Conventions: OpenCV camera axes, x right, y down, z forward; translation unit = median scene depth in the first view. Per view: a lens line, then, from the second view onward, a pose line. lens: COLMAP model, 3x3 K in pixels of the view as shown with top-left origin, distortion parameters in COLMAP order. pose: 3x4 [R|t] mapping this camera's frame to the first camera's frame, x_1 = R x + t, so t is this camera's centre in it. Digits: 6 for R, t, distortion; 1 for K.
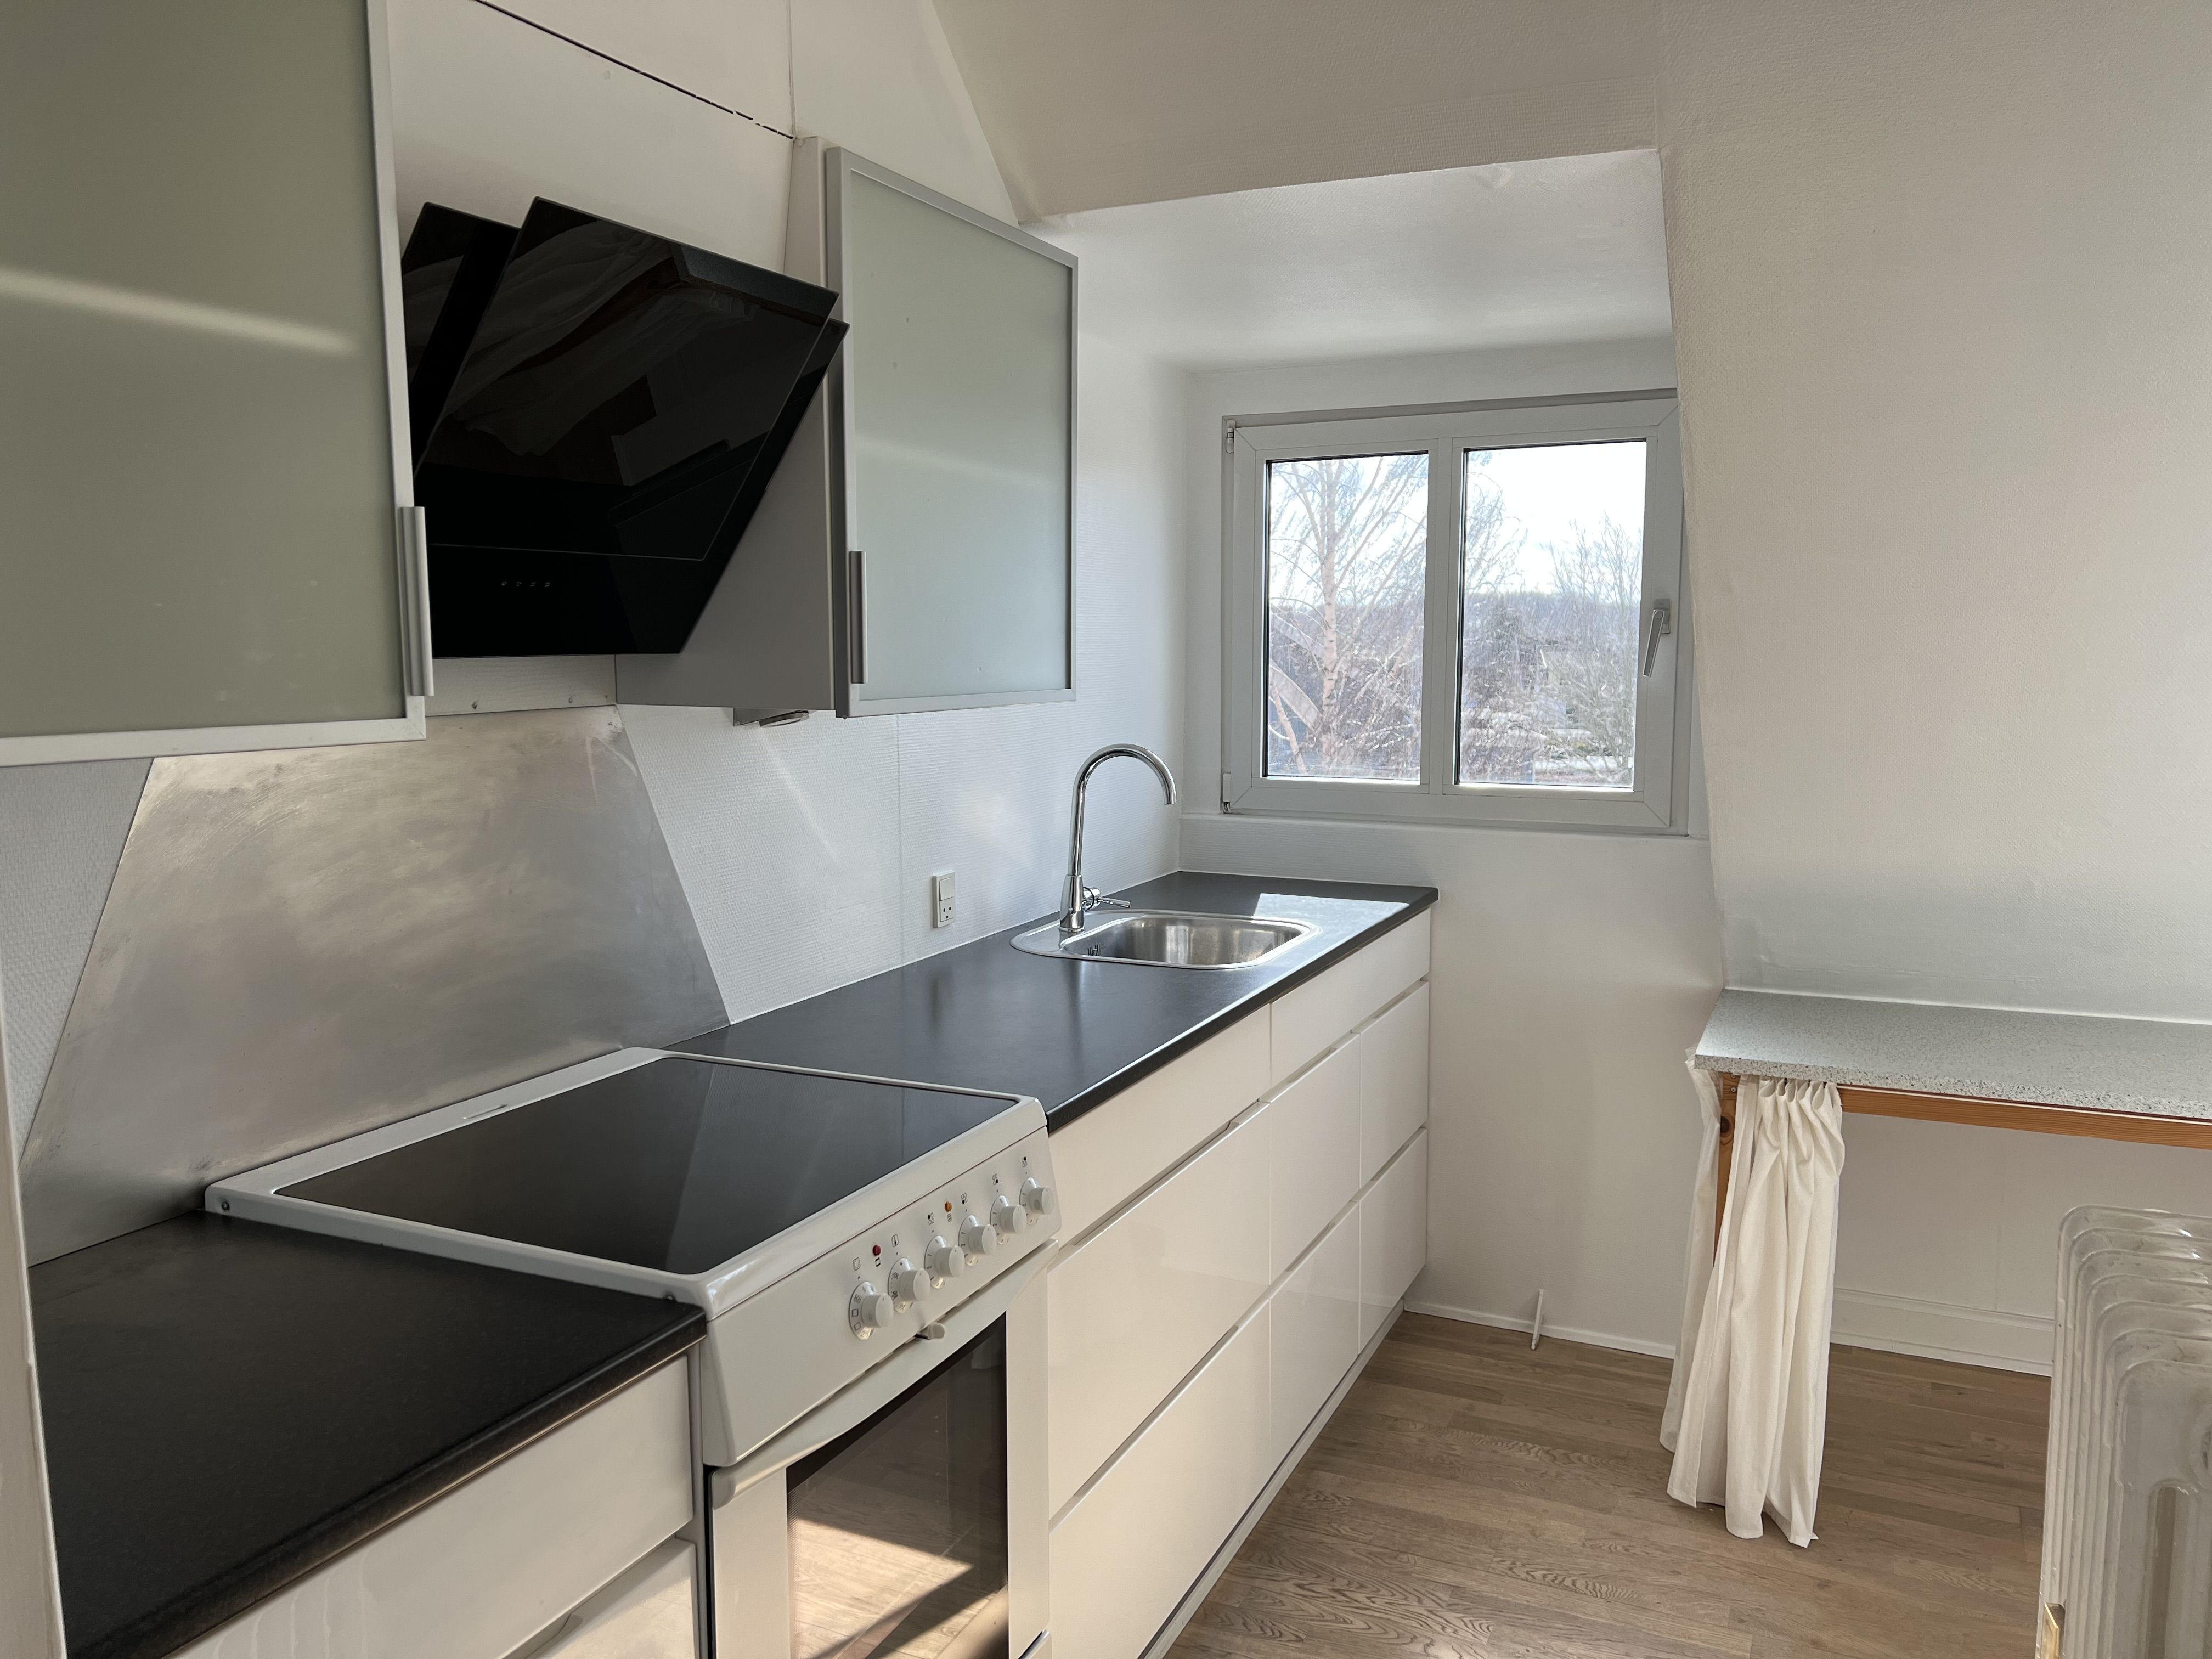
lens RADIAL K [[1642.3, 0, 1112.6], [0, 1642.3, 828.1], [0, 0, 1]] dist [0.055141, -0.064814]
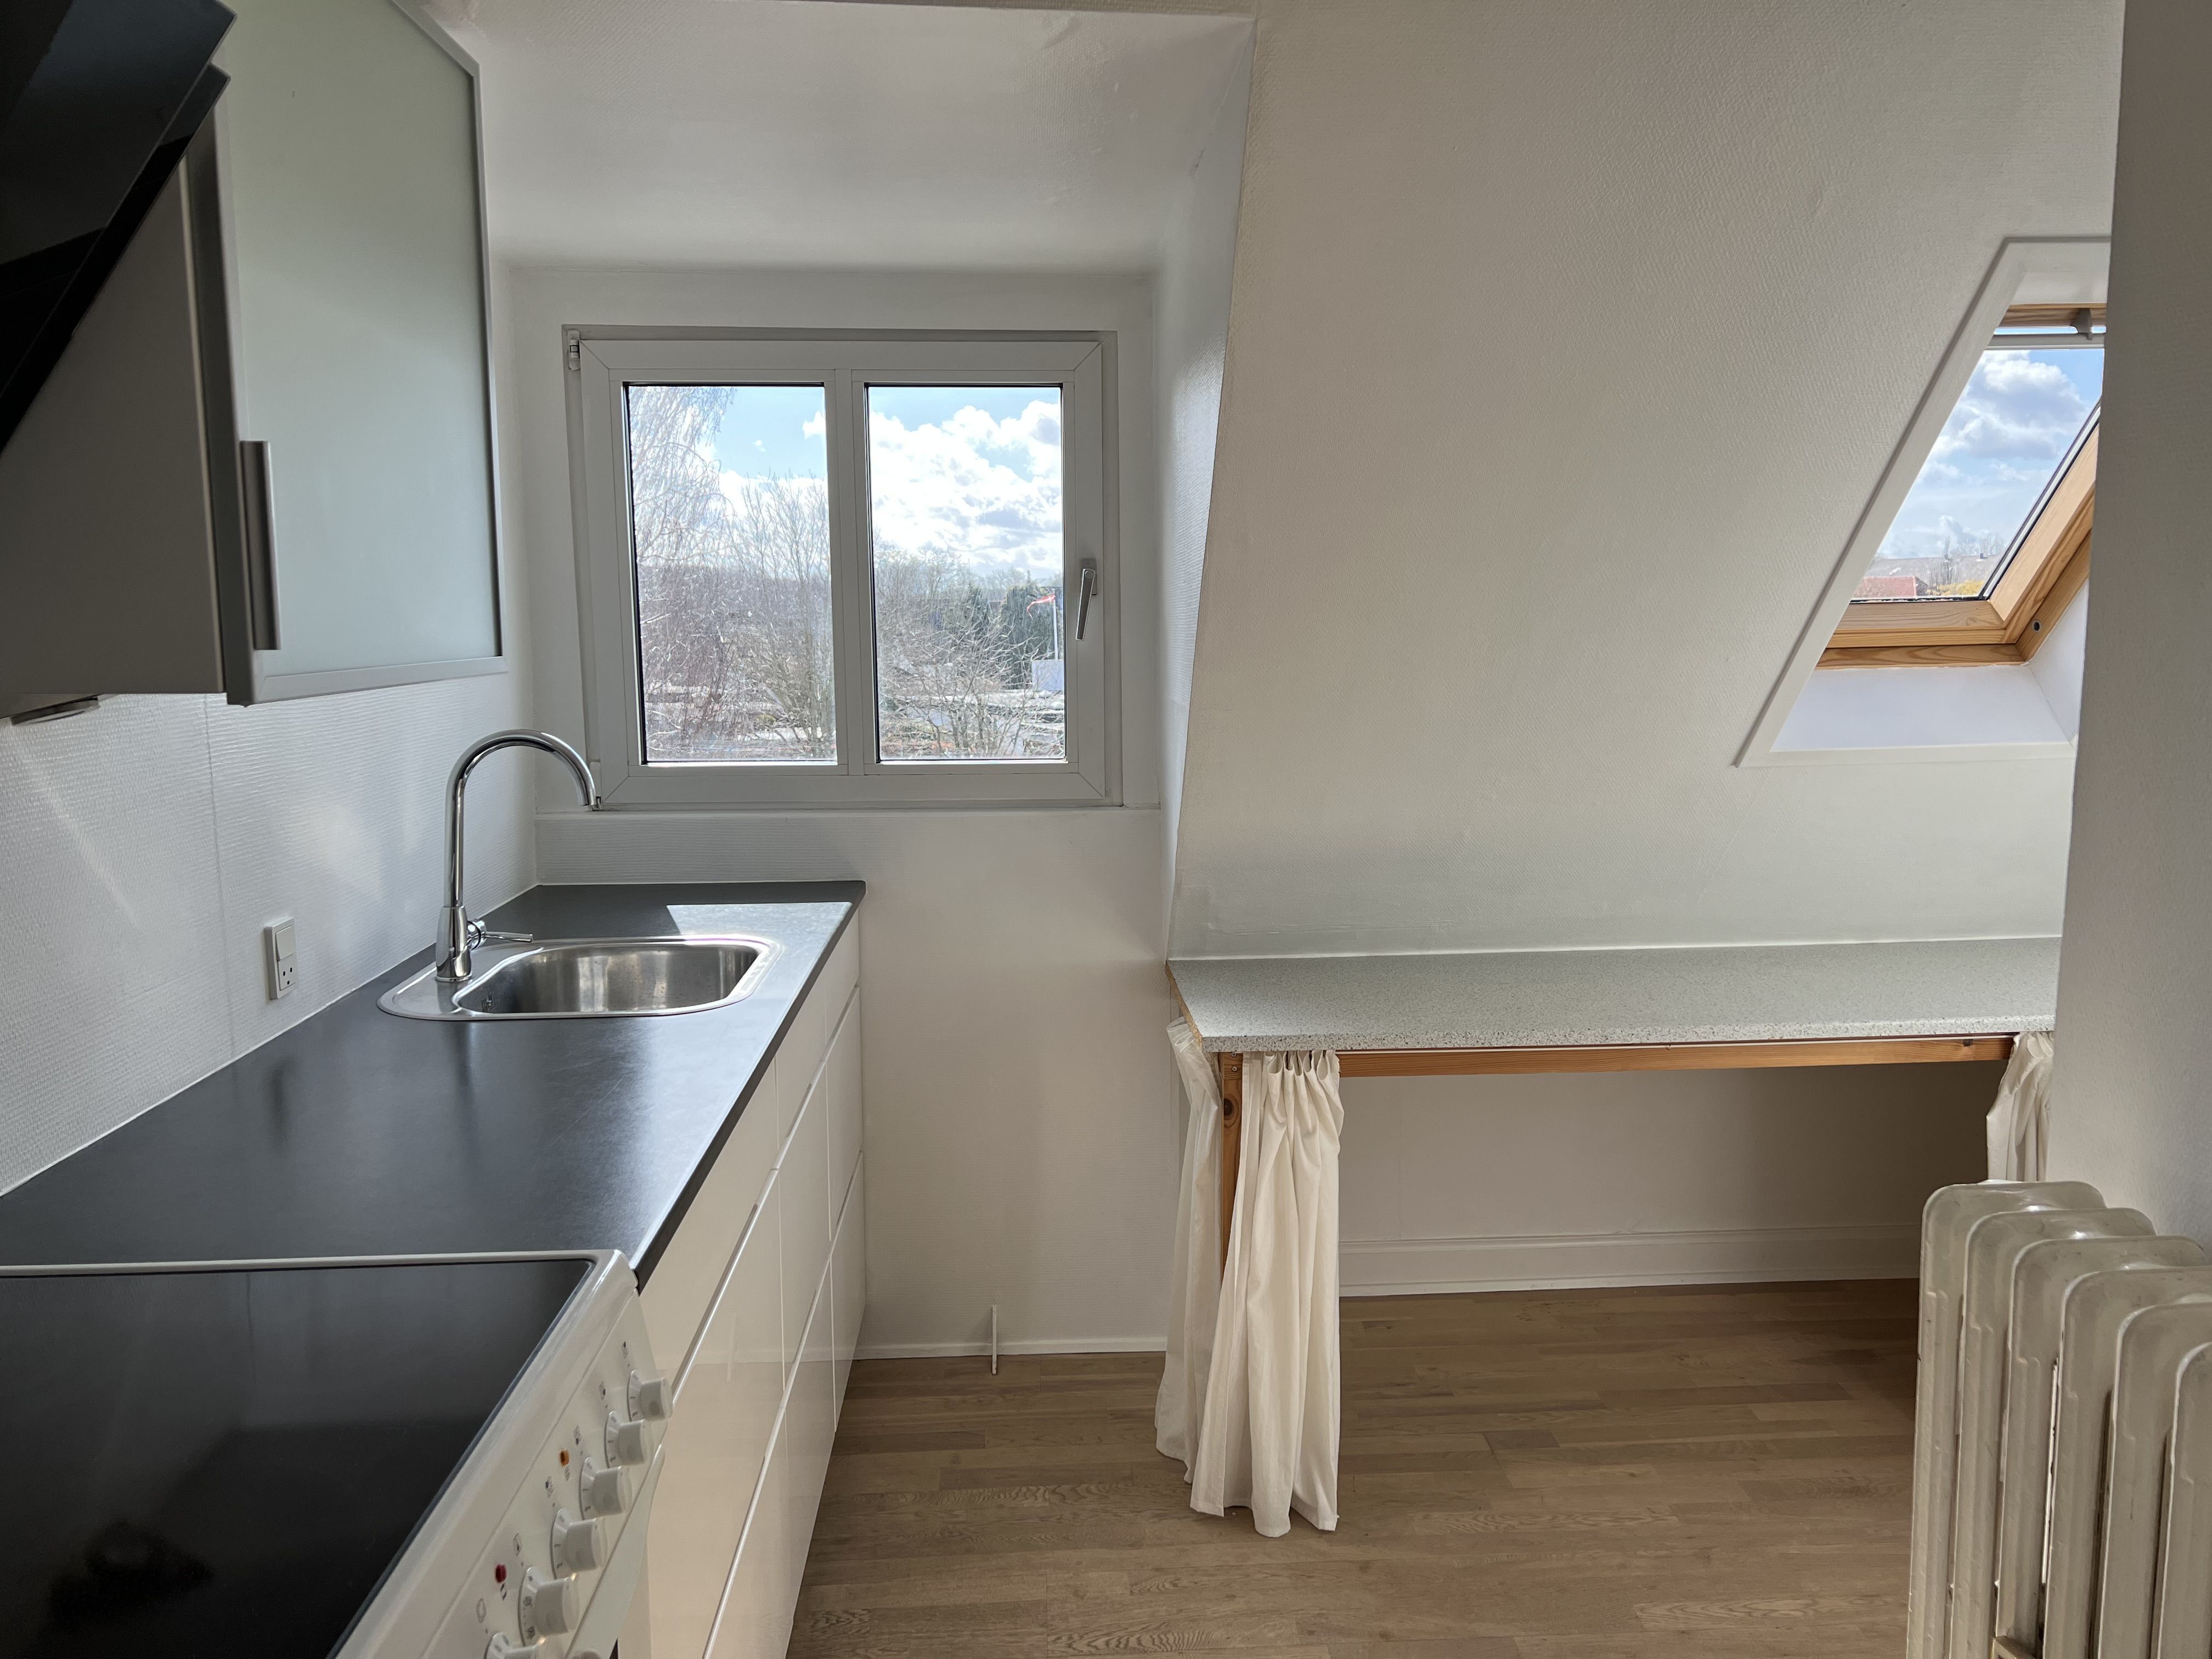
lens RADIAL K [[1642.3, 0, 1114.9], [0, 1642.3, 820.1], [0, 0, 1]] dist [0.055141, -0.064814]
pose [[0.881980, -0.063897, 0.466934, -0.114455], [0.058769, 0.997944, 0.025555, -0.013123], [-0.467607, 0.004902, 0.883923, 0.188862]]
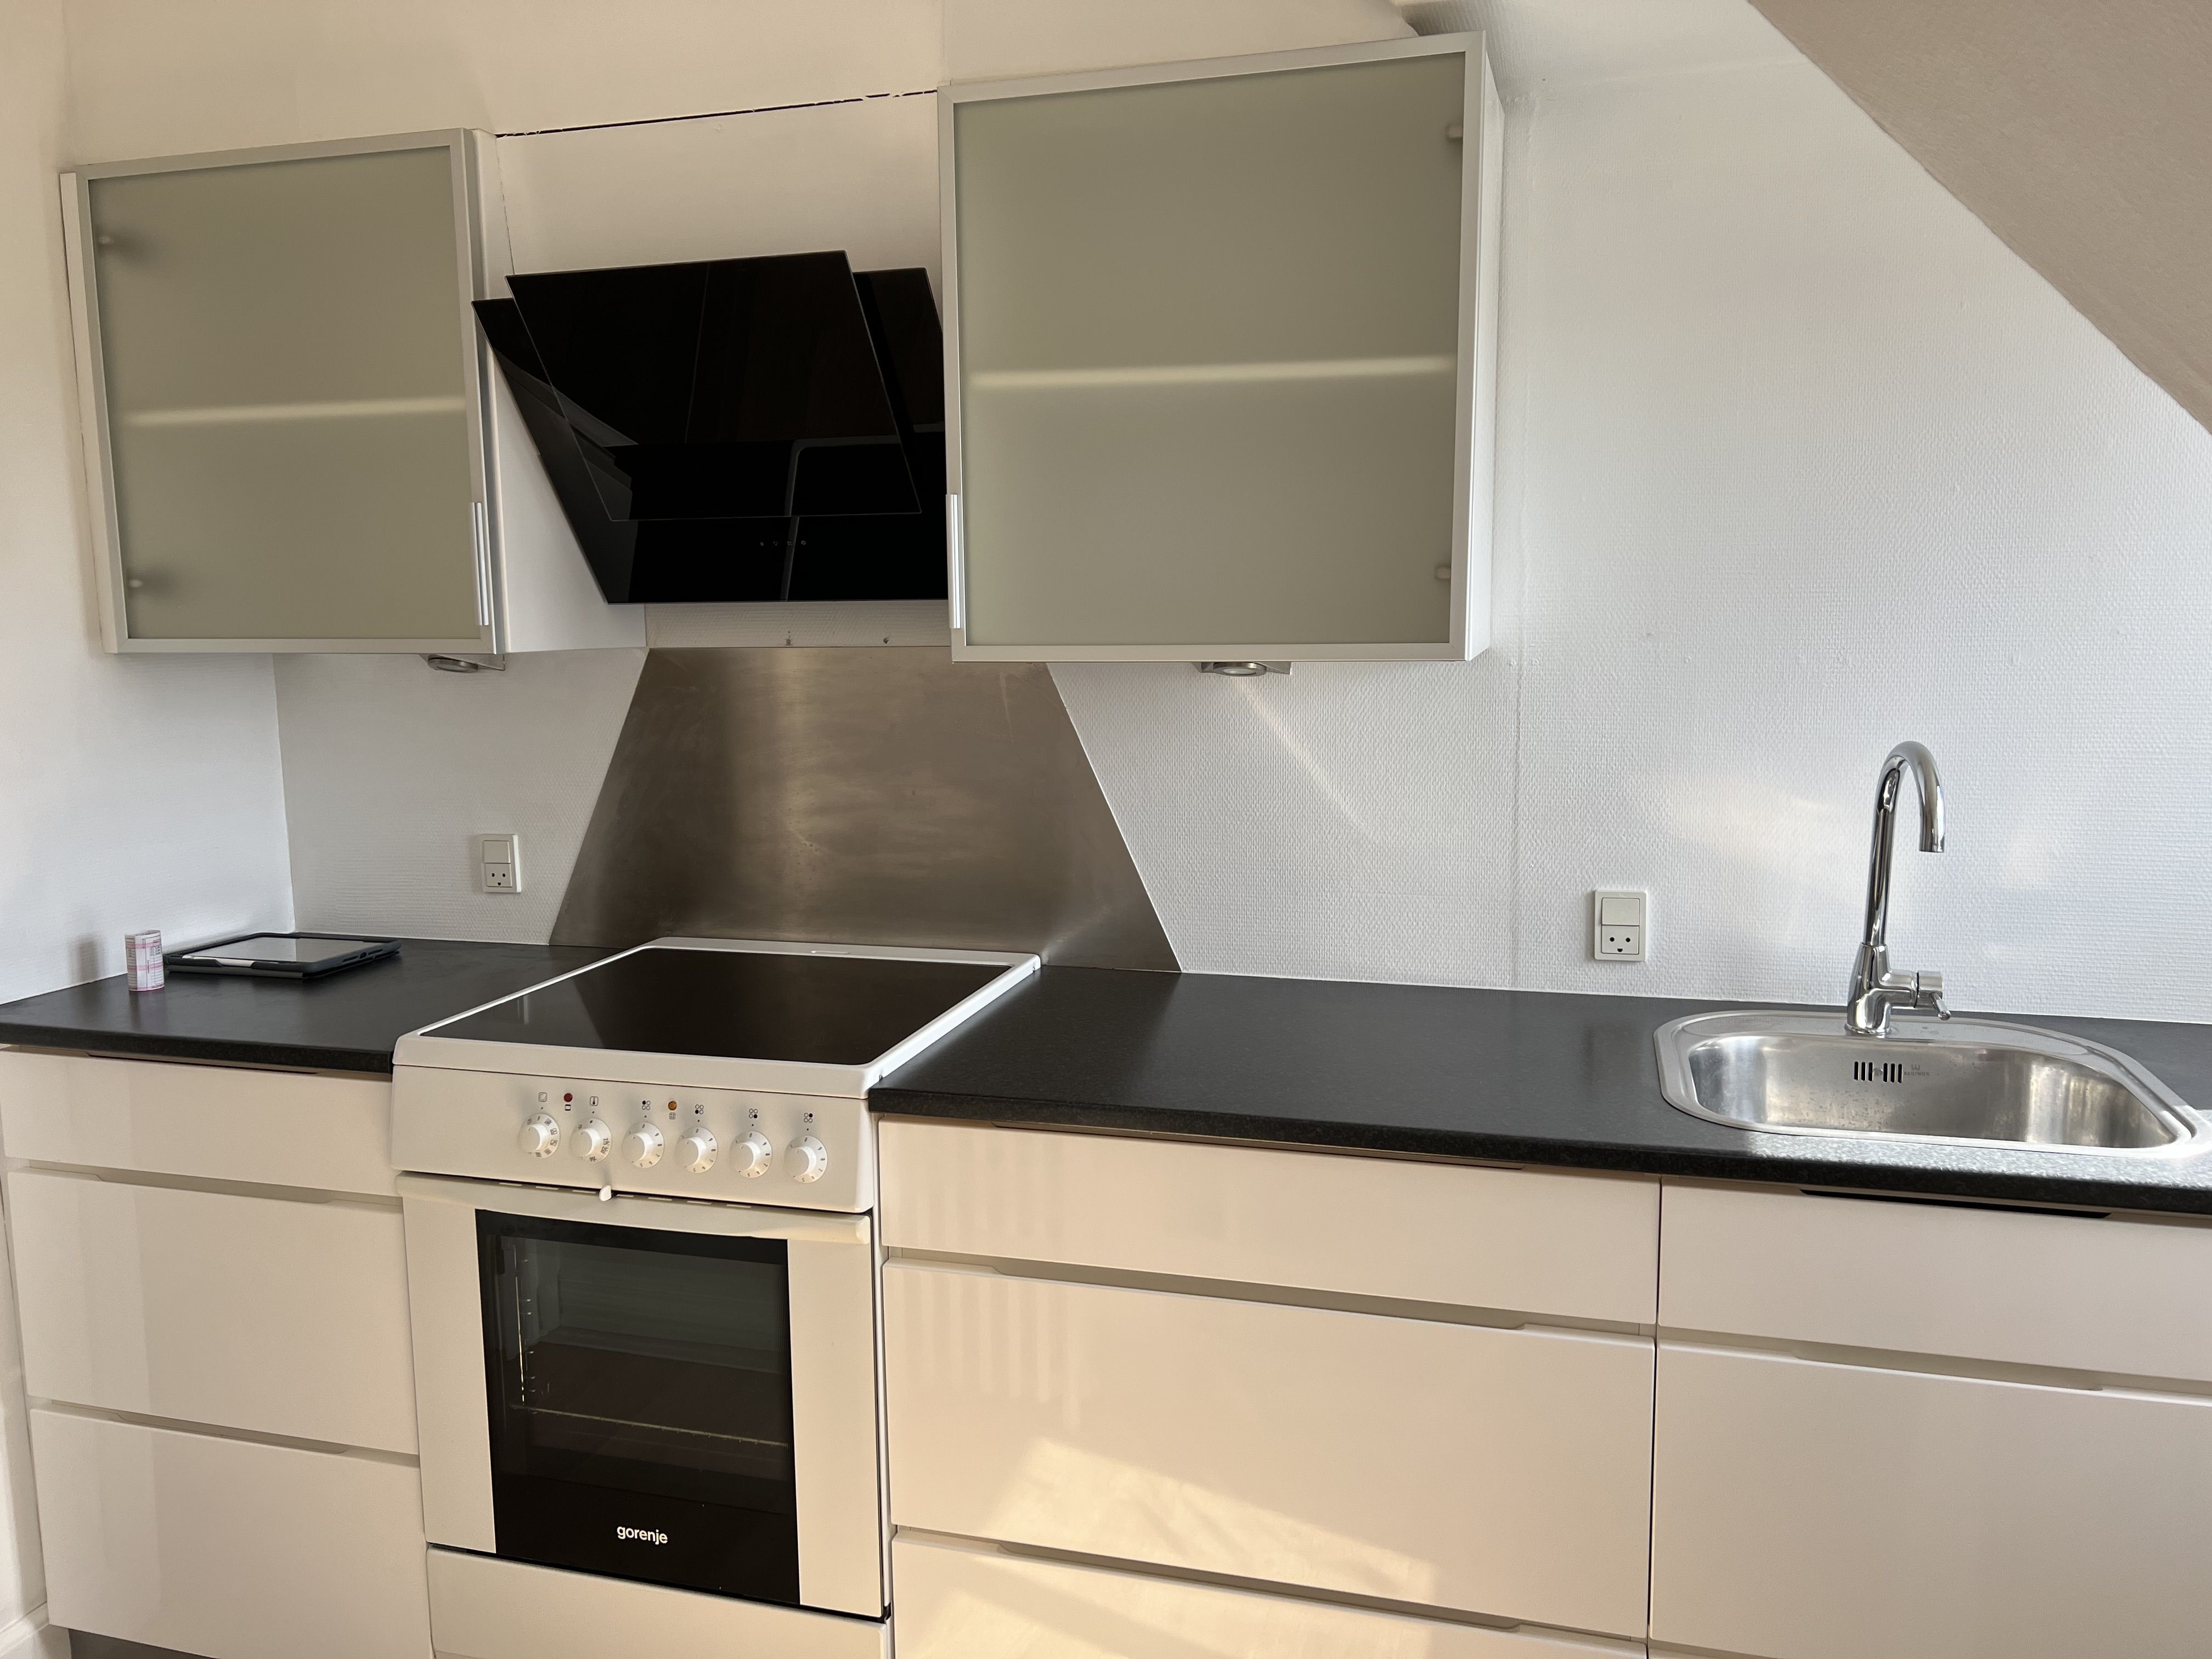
lens RADIAL K [[1642.3, 0, 1110.3], [0, 1642.3, 827.1], [0, 0, 1]] dist [0.055141, -0.064814]
pose [[0.169414, 0.140180, -0.975525, 0.580151], [-0.102208, 0.986994, 0.124078, -0.069978], [0.980231, 0.078686, 0.181538, 0.622925]]
